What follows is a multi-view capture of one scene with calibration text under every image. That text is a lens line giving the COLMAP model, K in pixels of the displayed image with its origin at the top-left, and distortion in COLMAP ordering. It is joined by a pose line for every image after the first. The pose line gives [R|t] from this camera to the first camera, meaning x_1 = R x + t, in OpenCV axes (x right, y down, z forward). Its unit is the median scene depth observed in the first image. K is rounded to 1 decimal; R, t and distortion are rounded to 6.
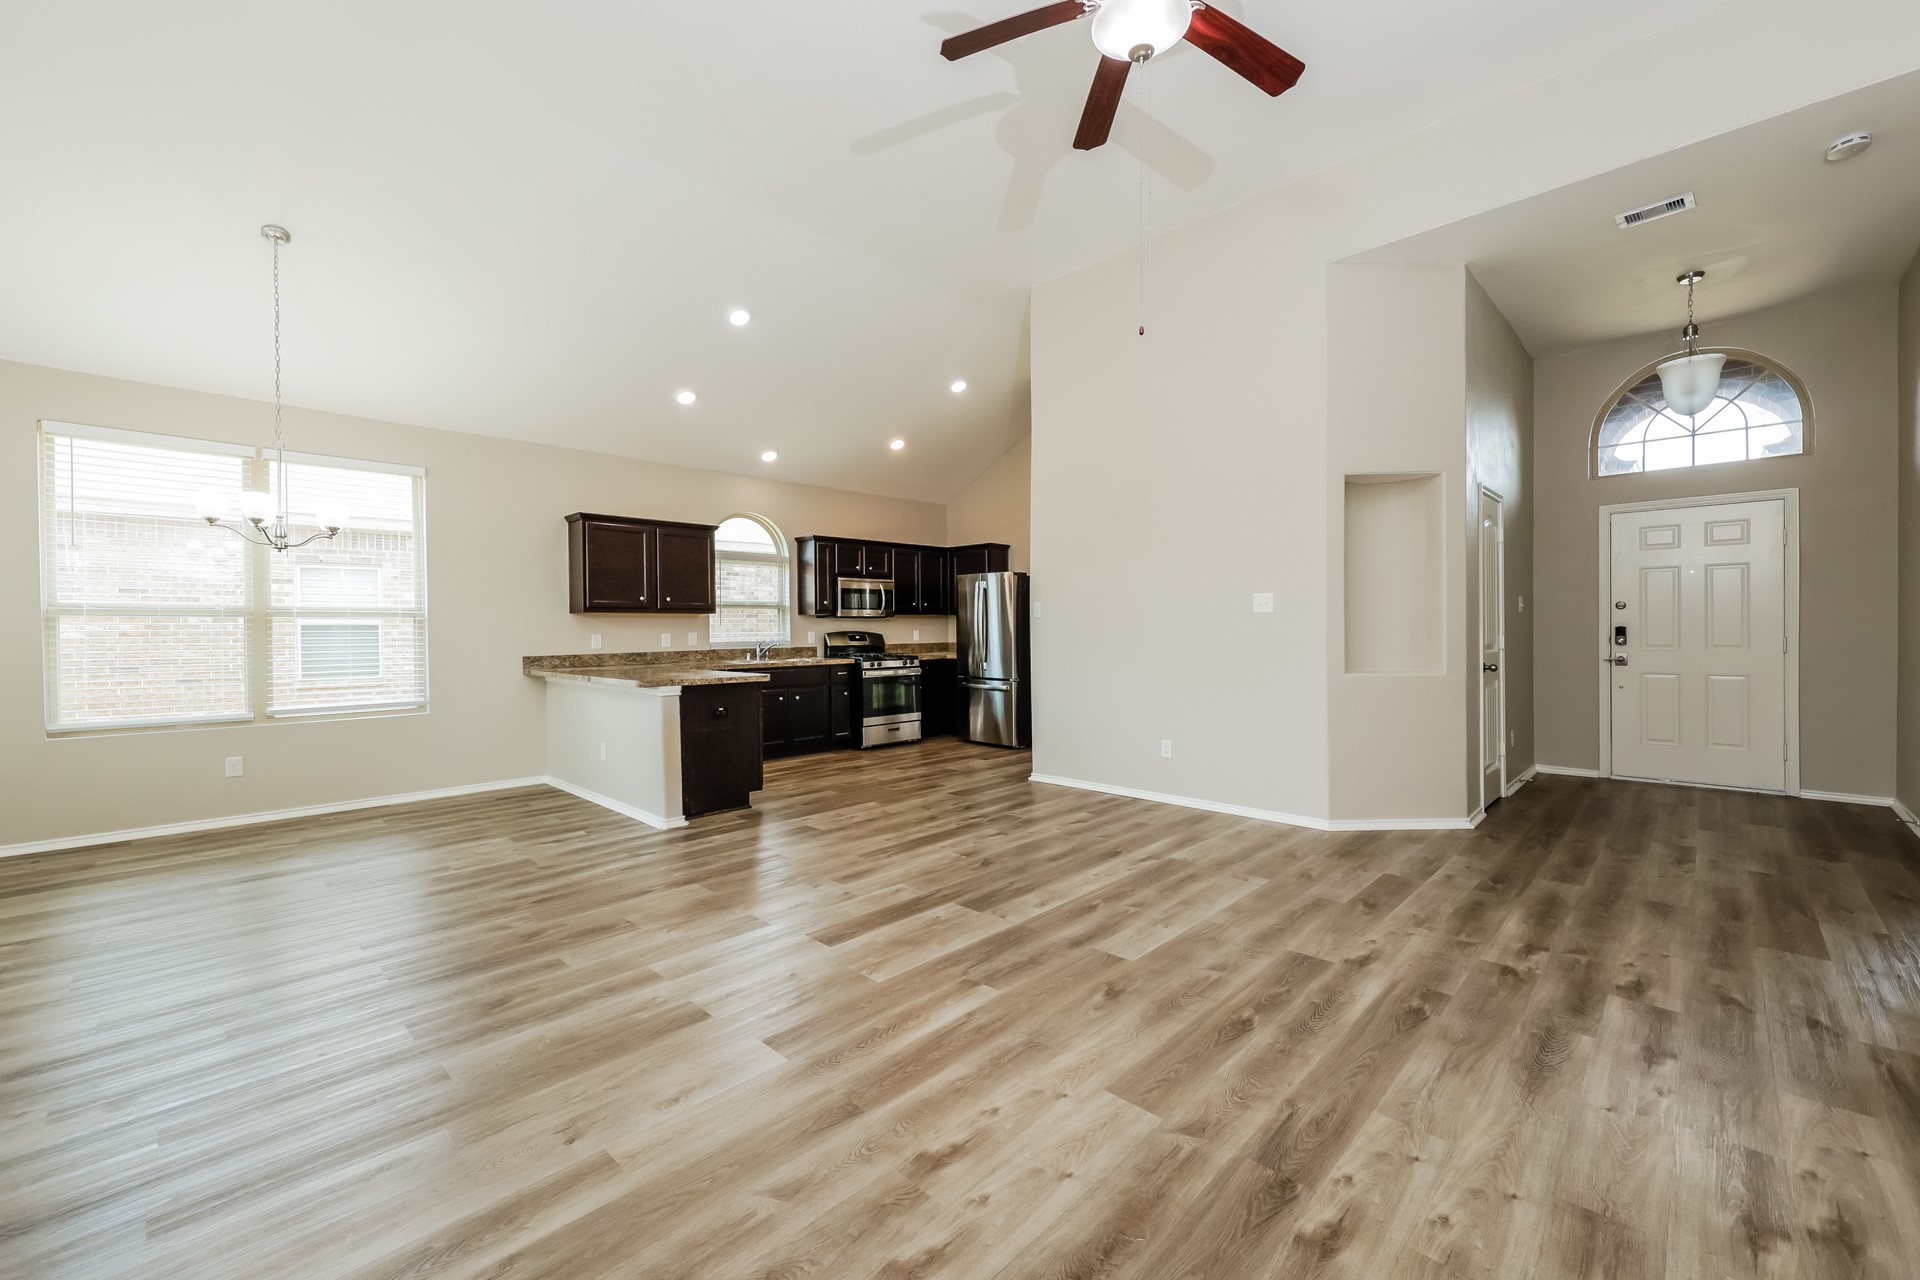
lens RADIAL K [[779.9, 0, 960.0], [0, 779.9, 640.0], [0, 0, 1]] dist [0.021501, -0.000177]
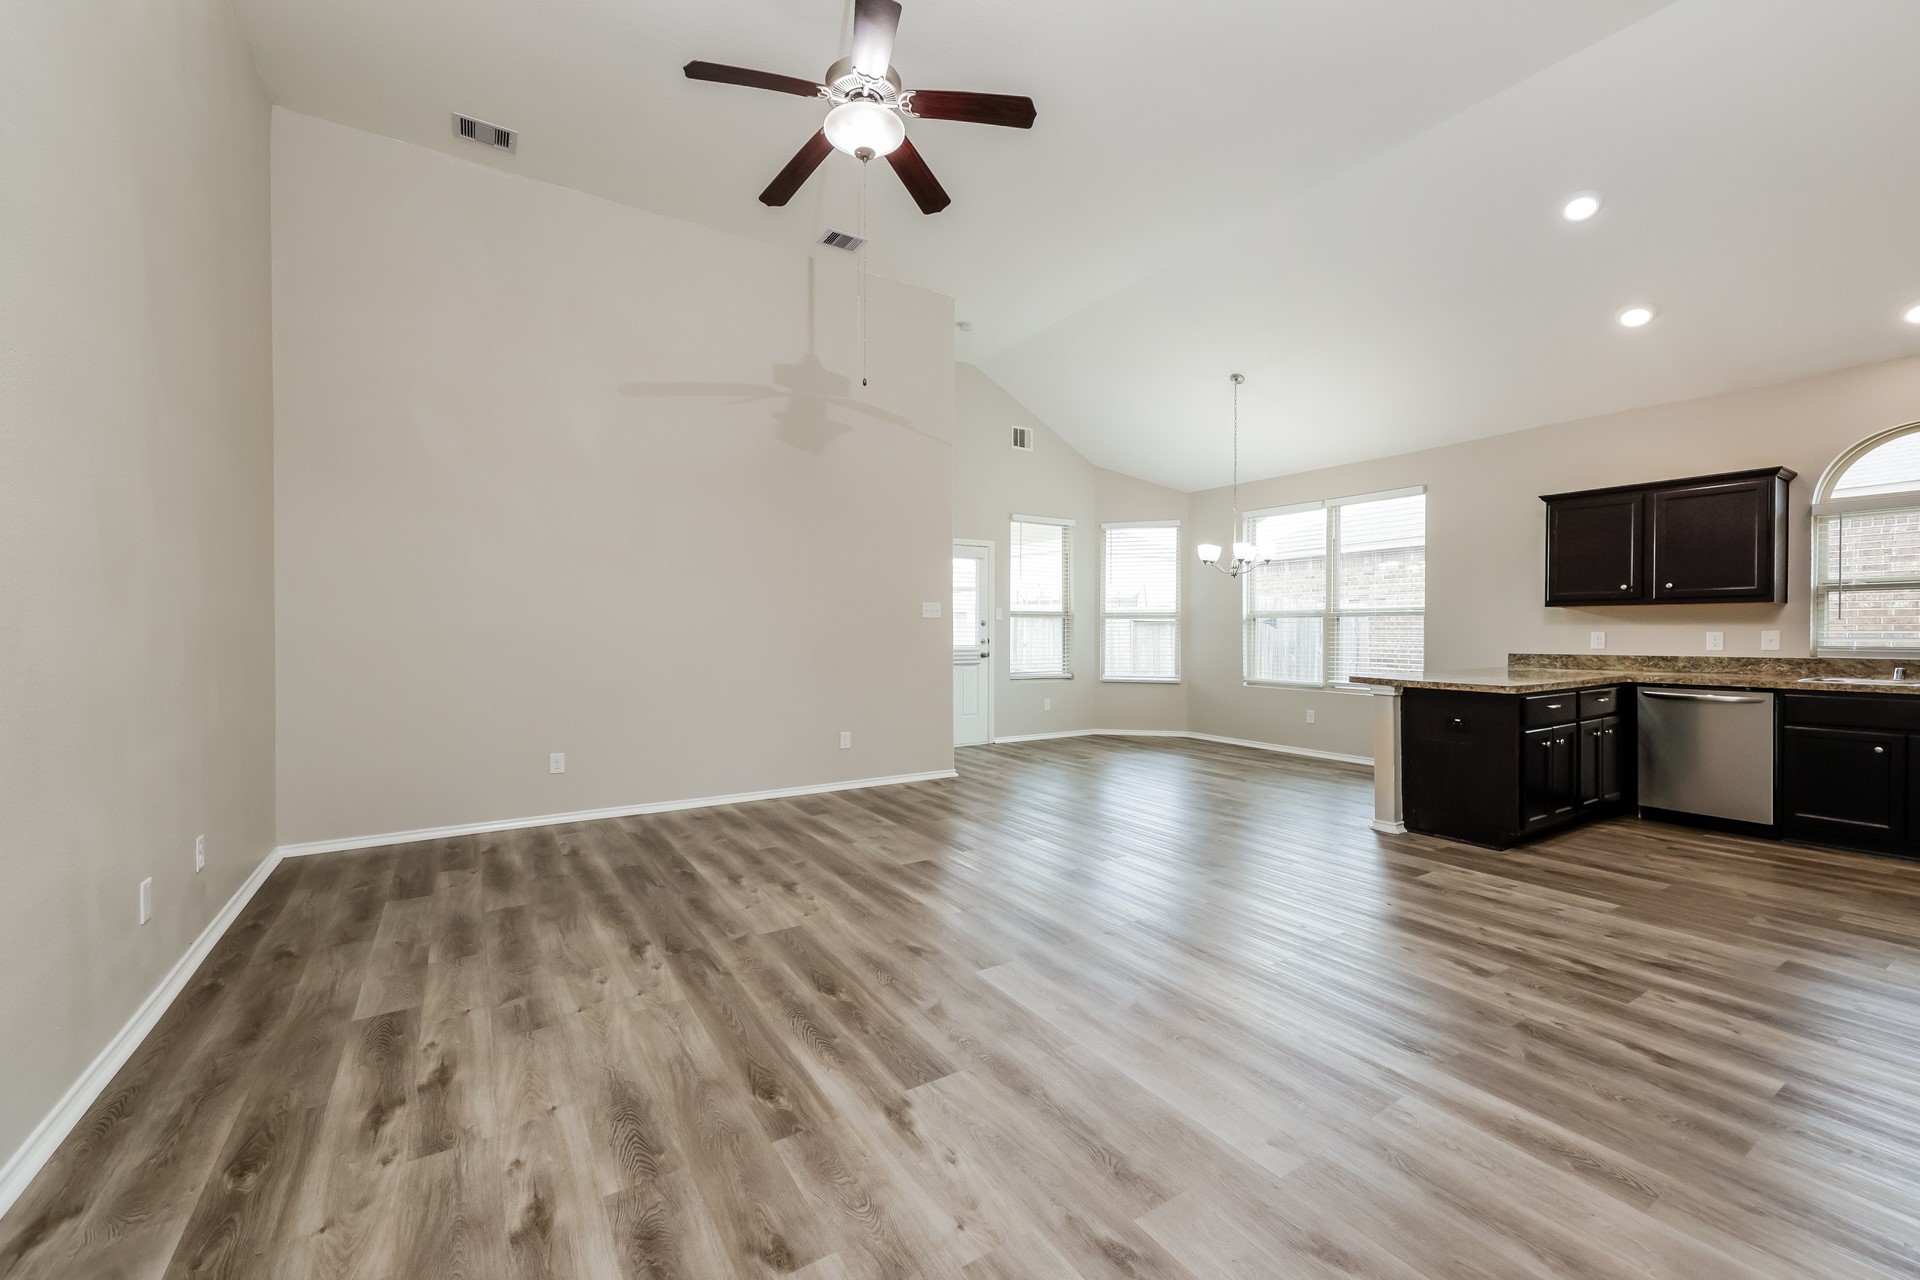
lens RADIAL K [[781.5, 0, 954.9], [0, 781.5, 638.1], [0, 0, 1]] dist [-0.008600, -0.000404]
pose [[-0.249388, 0.014527, -0.968295, 0.452942], [-0.015472, 0.999700, 0.018983, -0.004744], [0.968280, 0.019716, -0.249088, 0.479686]]
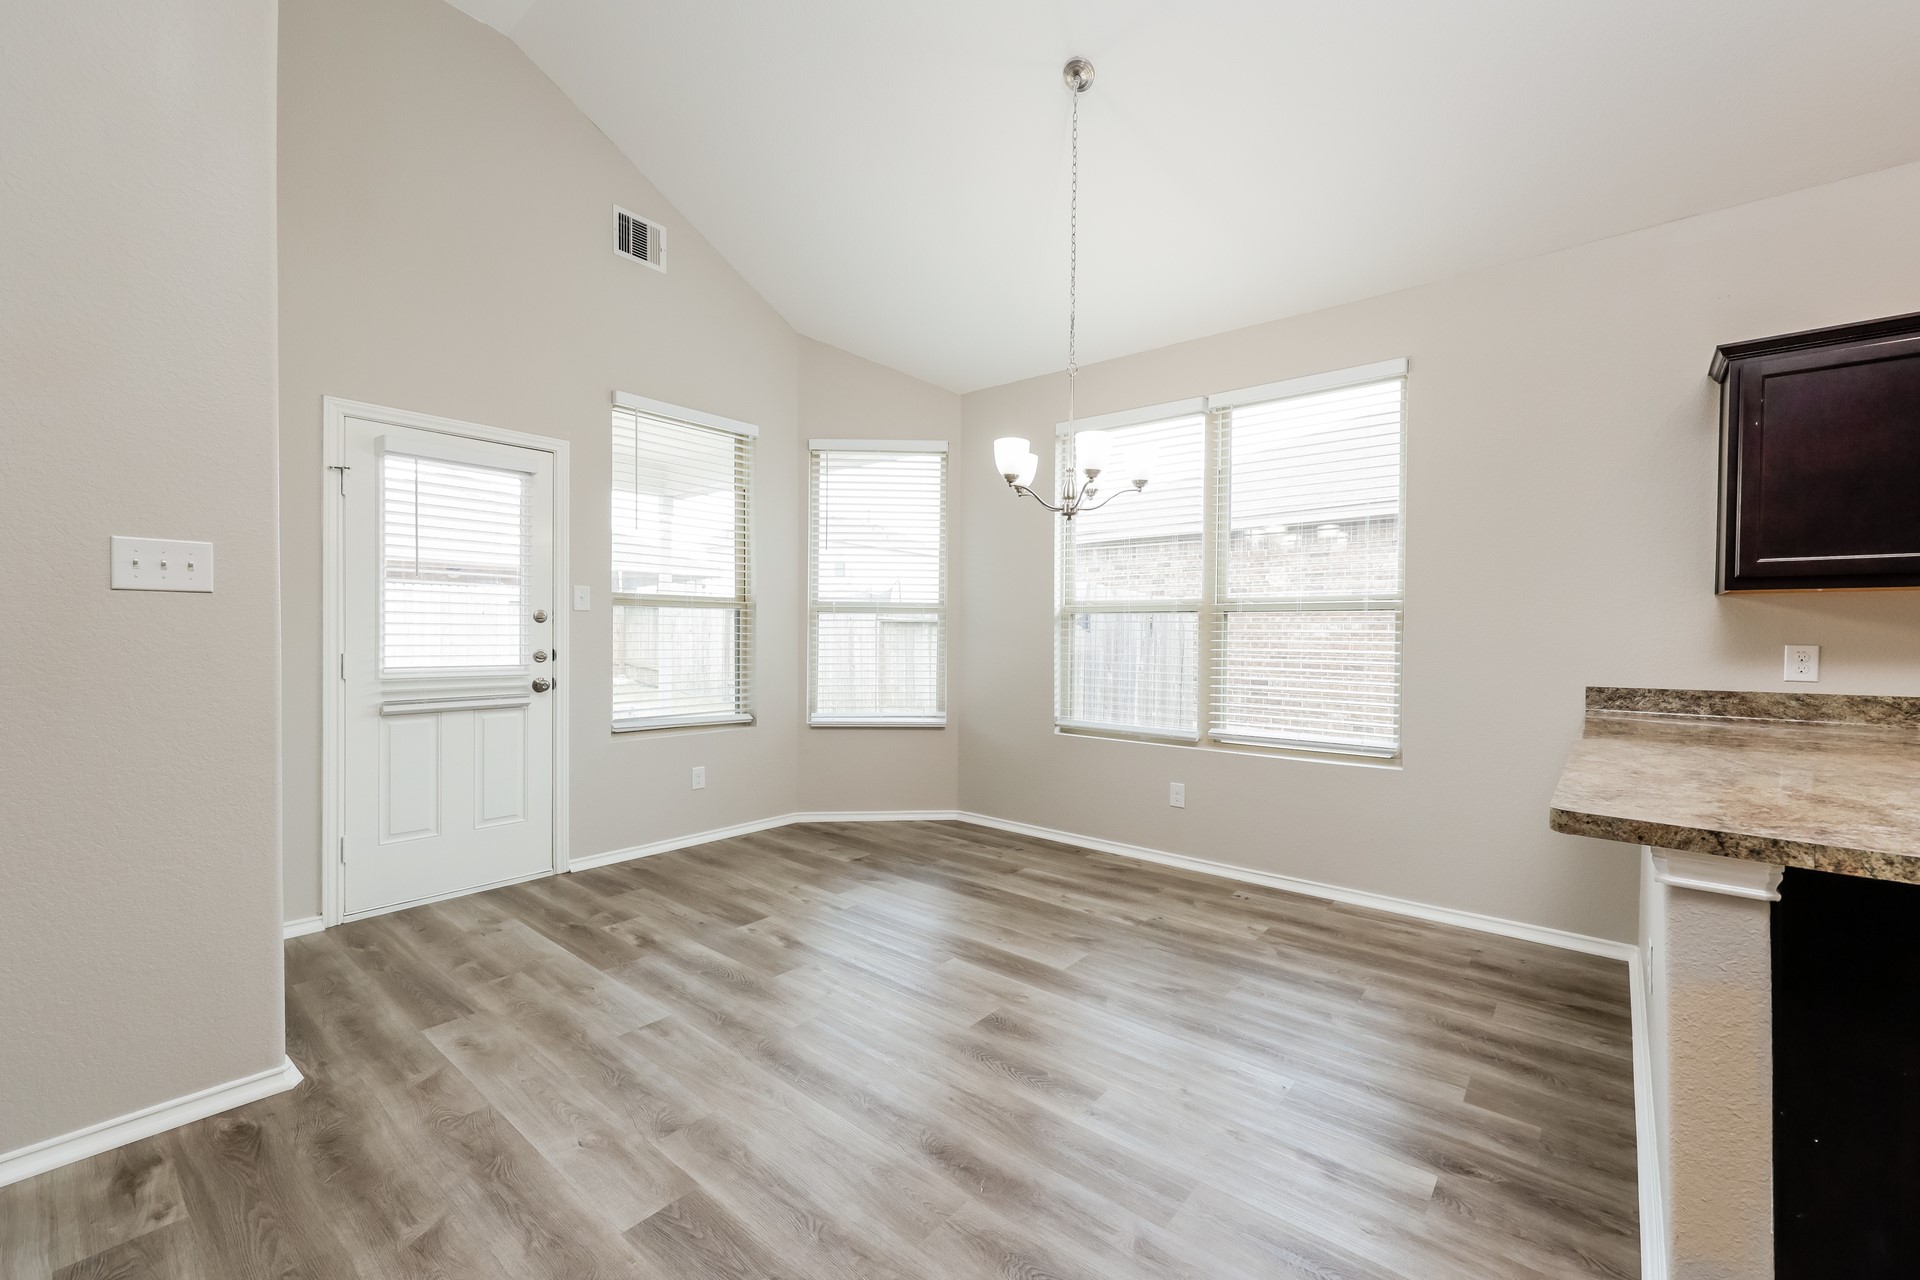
lens RADIAL K [[784.1, 0, 960.0], [0, 784.1, 640.0], [0, 0, 1]] dist [-0.001866, 0.000157]
pose [[0.062245, 0.013079, -0.997975, -0.081502], [-0.025271, 0.999614, 0.011524, -0.002959], [0.997741, 0.024503, 0.062551, 0.484438]]
